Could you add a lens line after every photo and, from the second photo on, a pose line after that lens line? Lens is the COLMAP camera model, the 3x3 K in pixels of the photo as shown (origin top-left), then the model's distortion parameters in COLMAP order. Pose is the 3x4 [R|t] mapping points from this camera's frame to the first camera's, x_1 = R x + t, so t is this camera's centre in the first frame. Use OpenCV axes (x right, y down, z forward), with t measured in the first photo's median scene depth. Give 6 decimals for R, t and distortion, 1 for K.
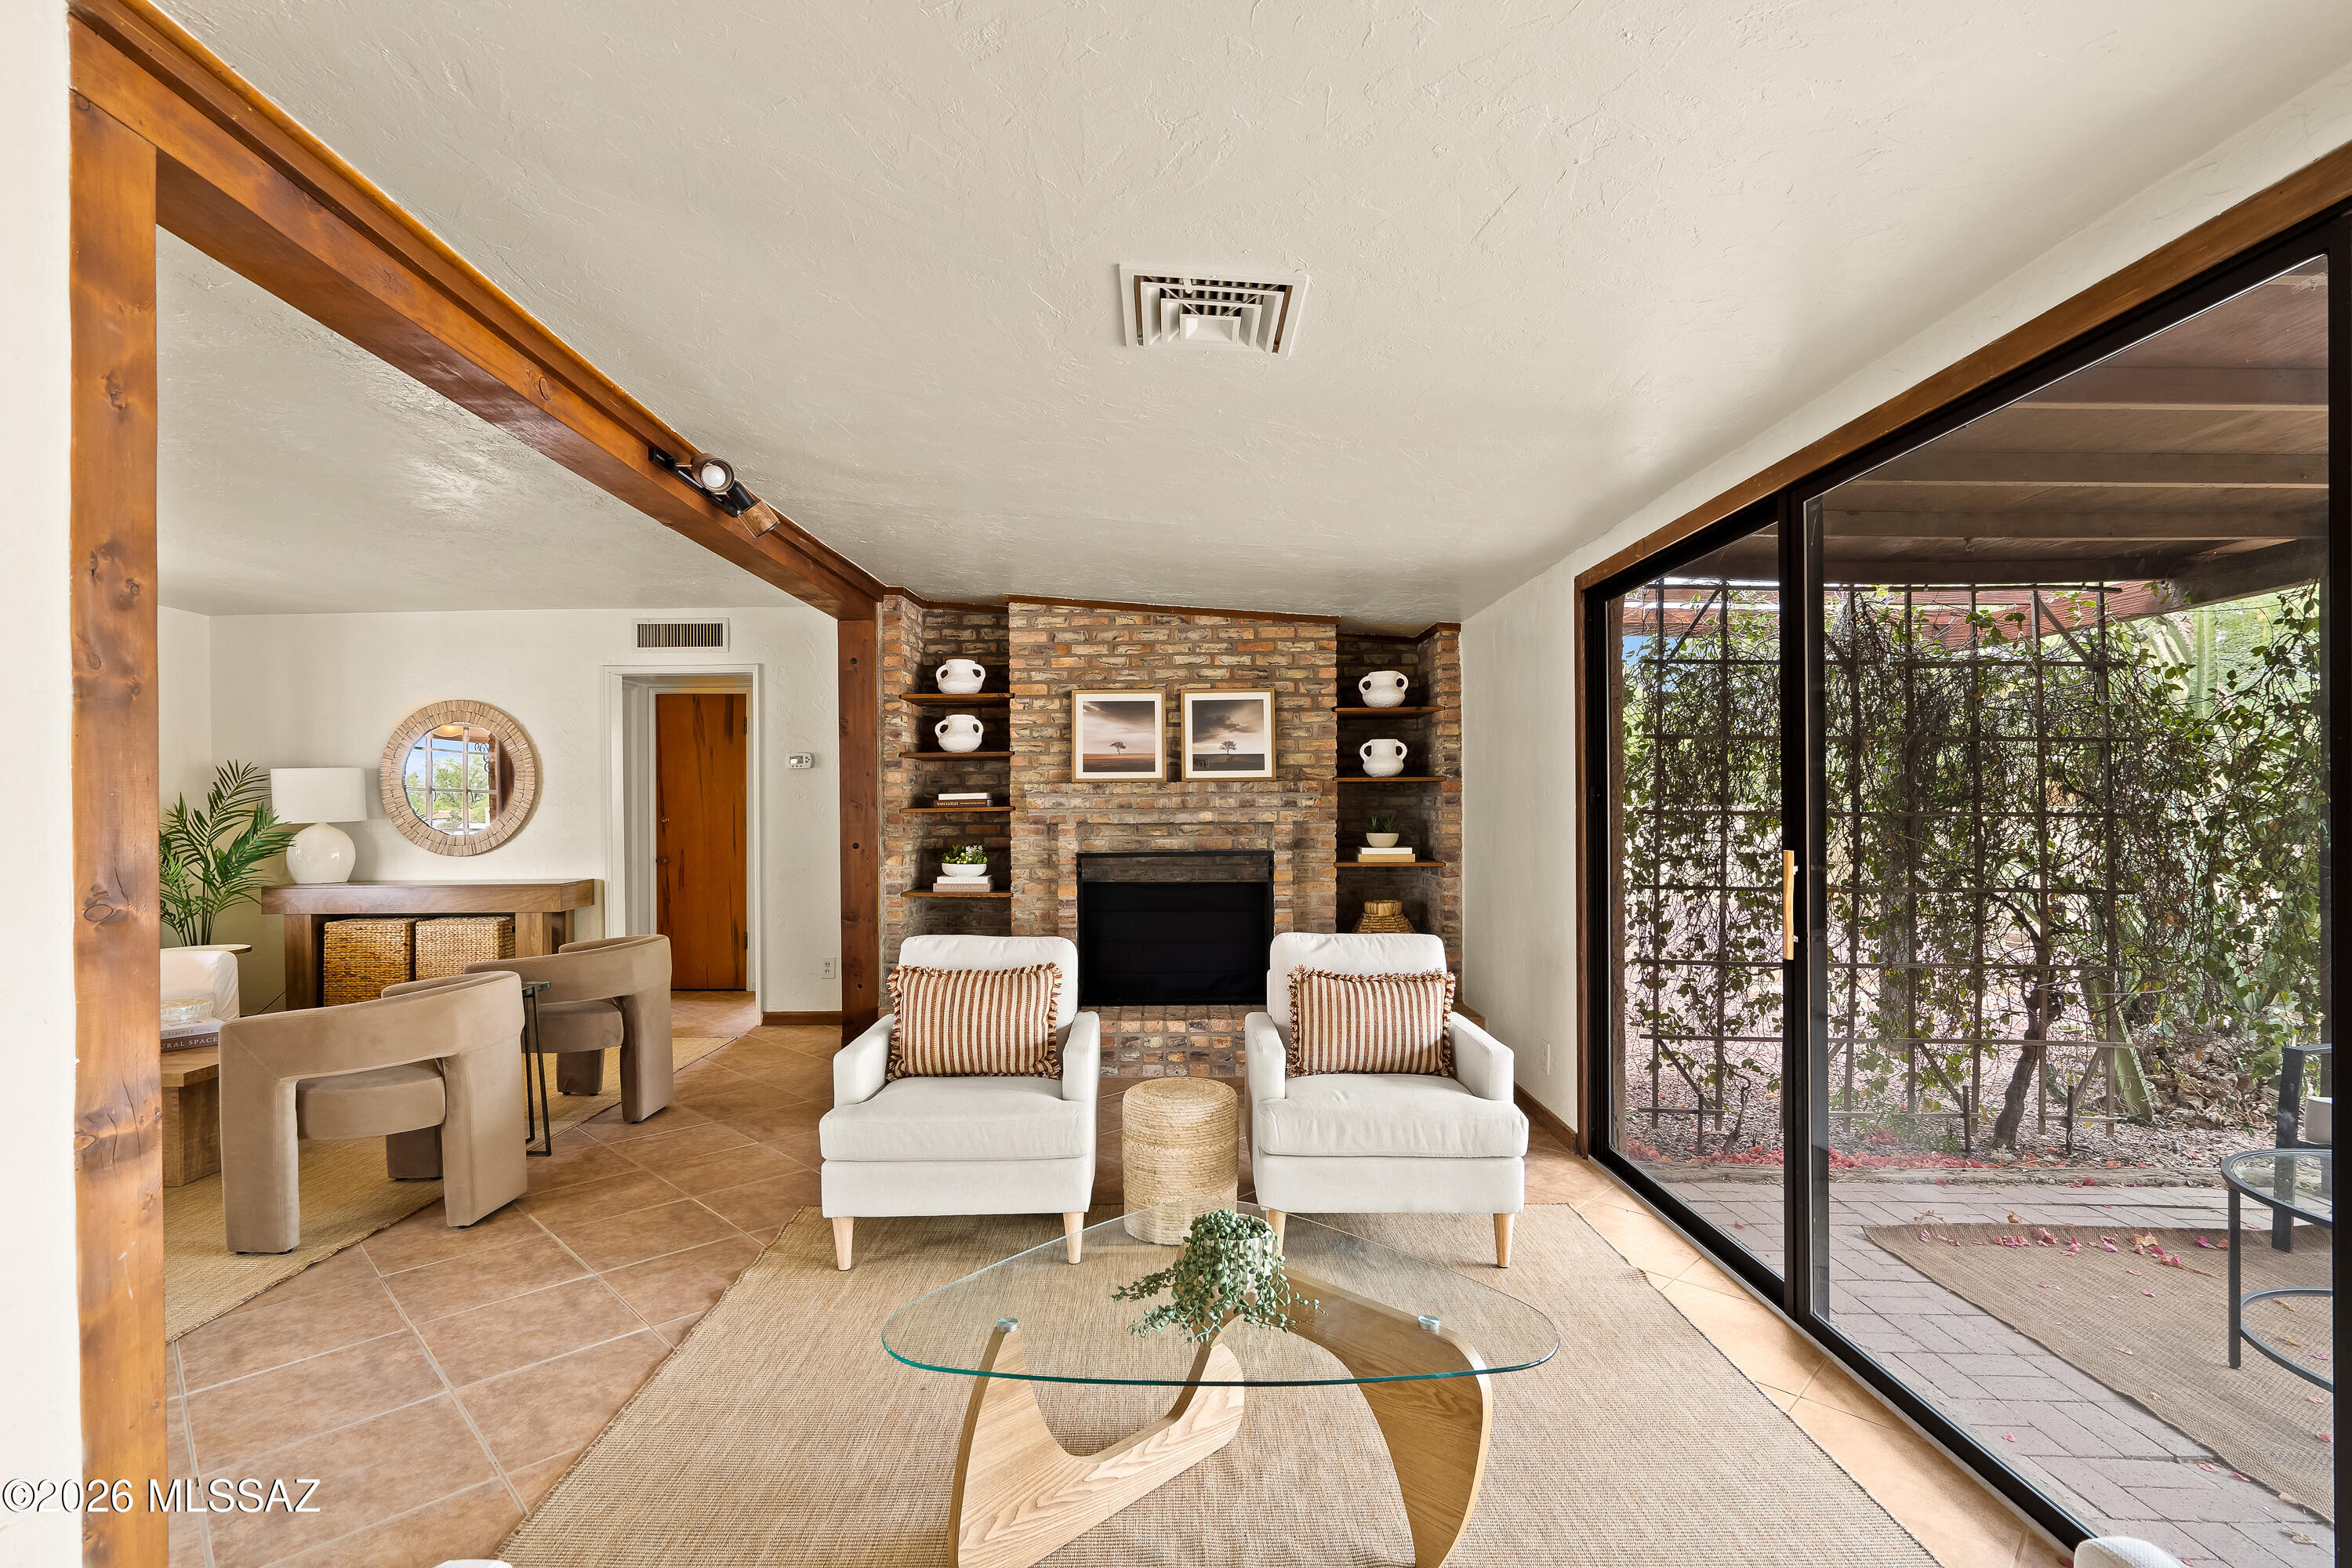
lens RADIAL K [[1089.6, 0, 1180.5], [0, 1089.6, 807.4], [0, 0, 1]] dist [-0.003596, 0.002233]
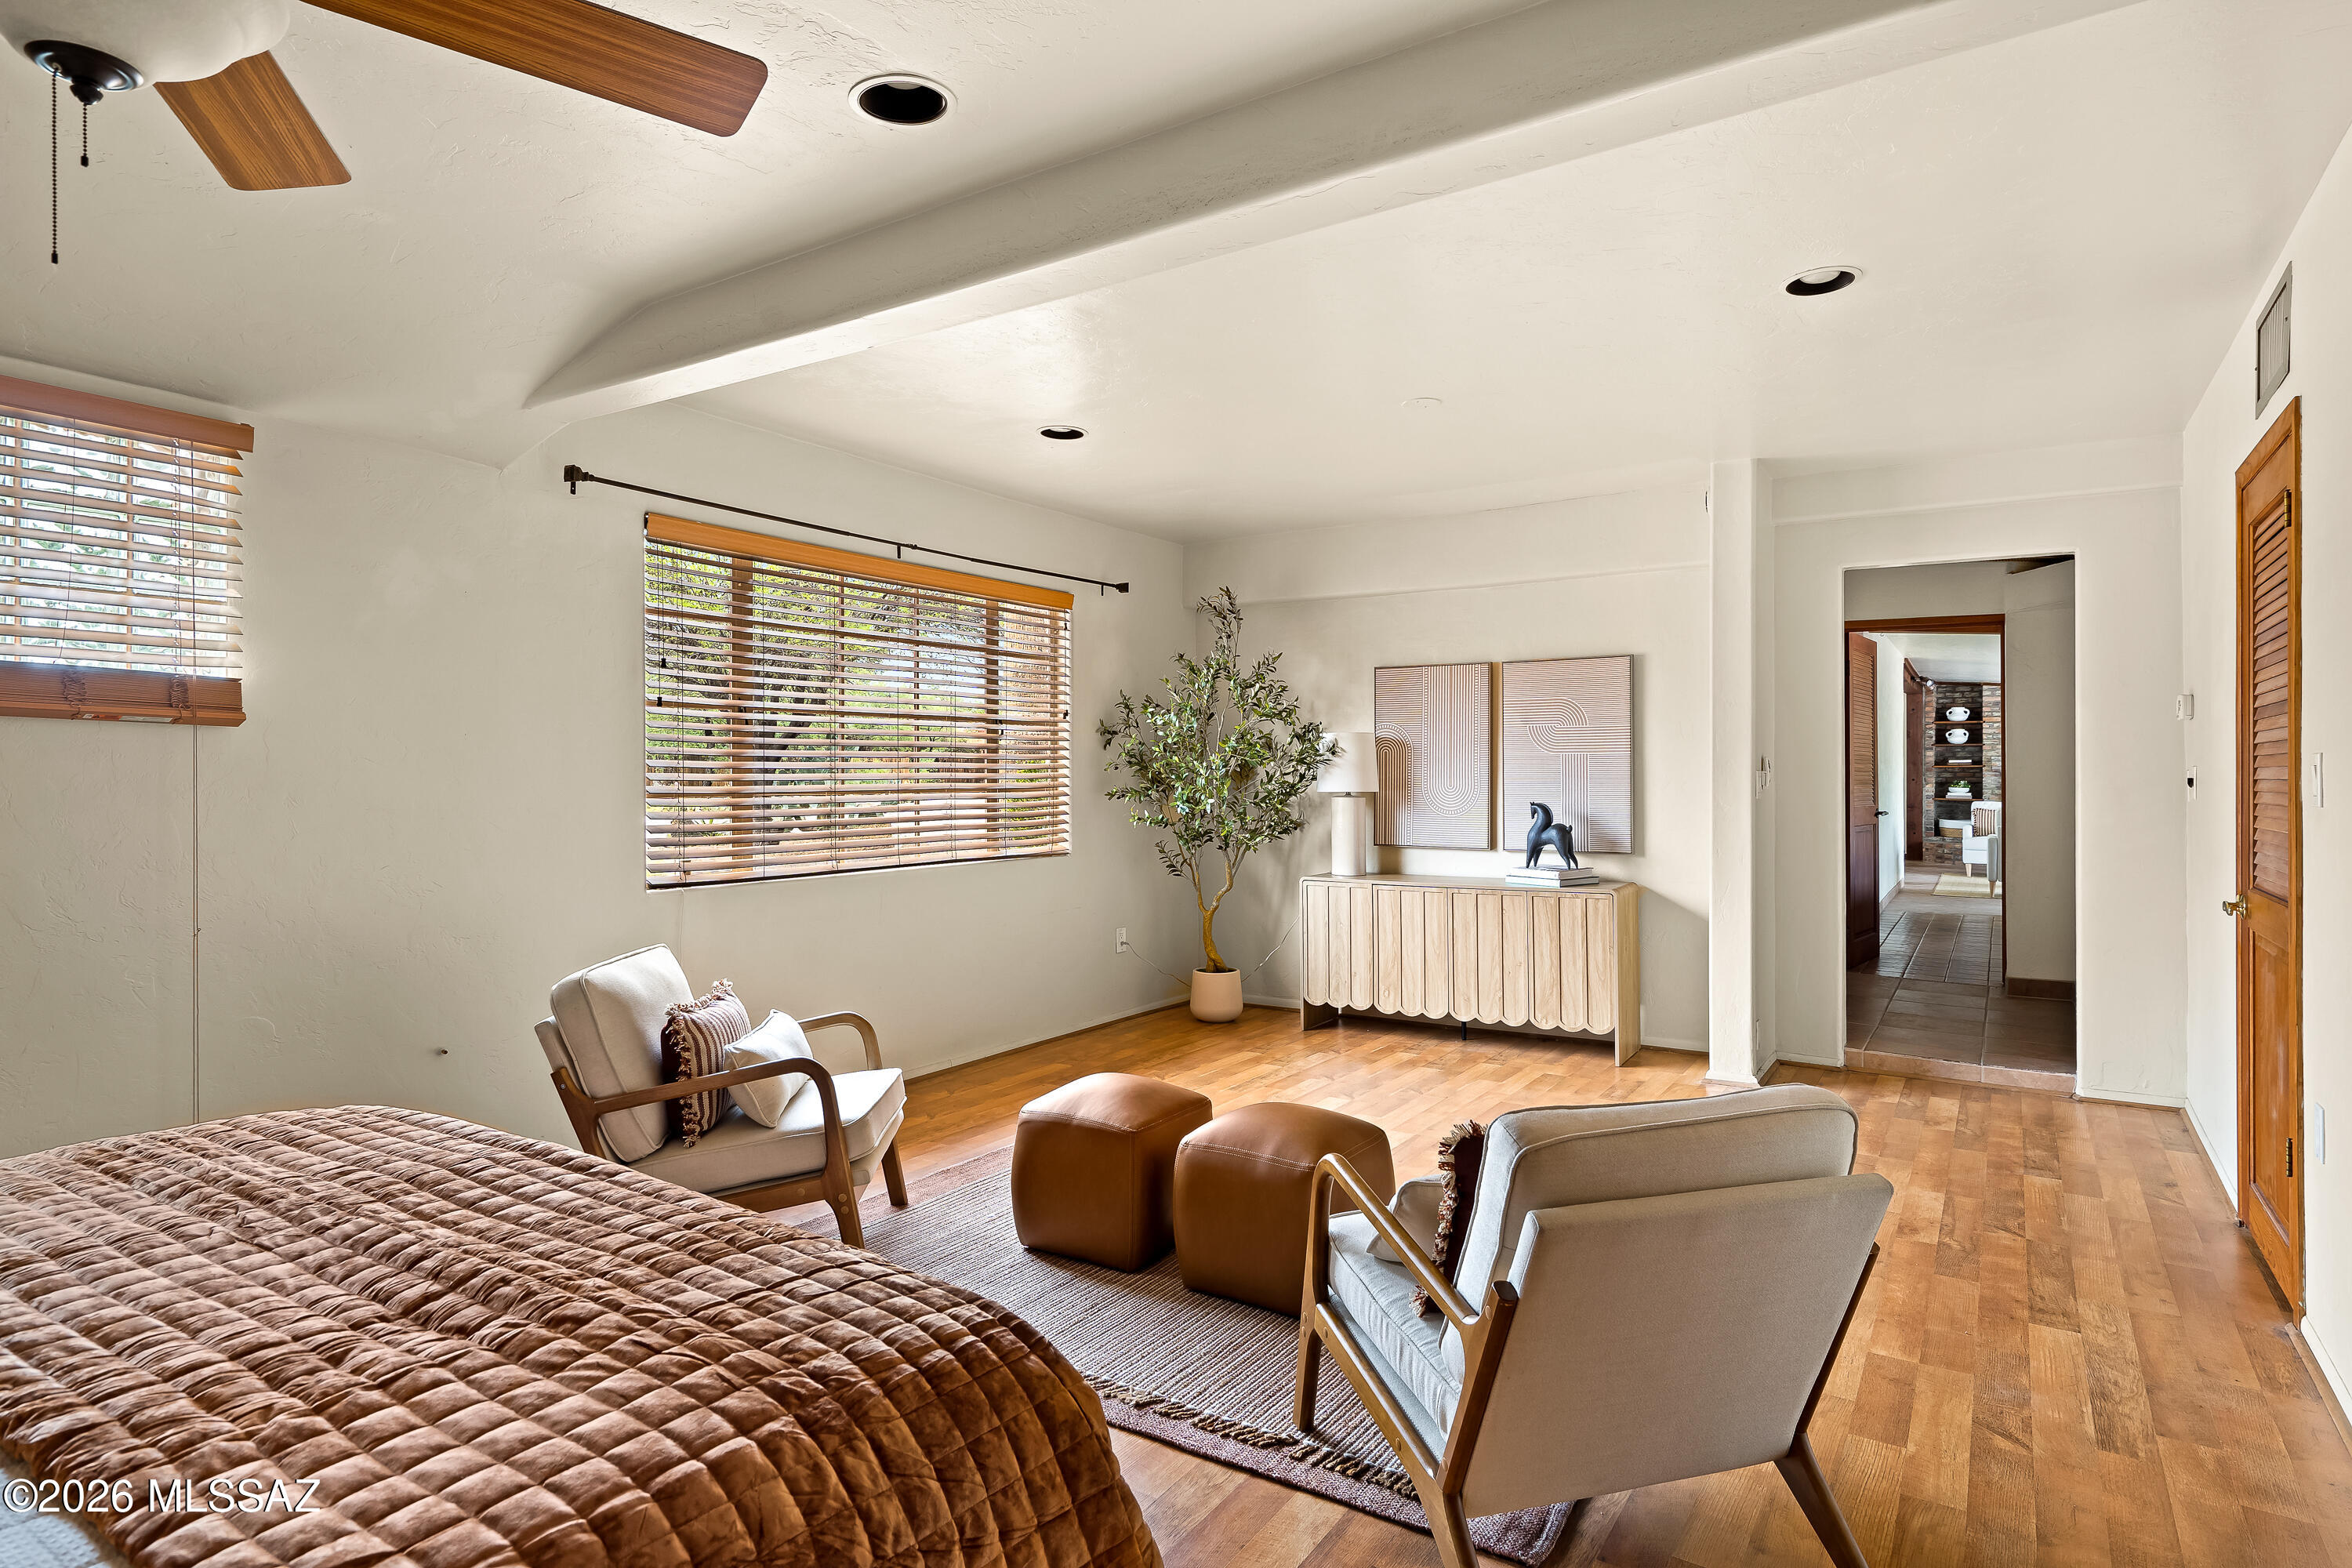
lens RADIAL K [[1269.0, 0, 1173.1], [0, 1269.0, 771.2], [0, 0, 1]] dist [0.002055, 0.000246]
pose [[0.835881, 0.008335, -0.548847, -0.108000], [-0.006041, 0.999964, 0.005986, 0.007138], [0.548877, -0.001688, 0.835901, -2.537385]]
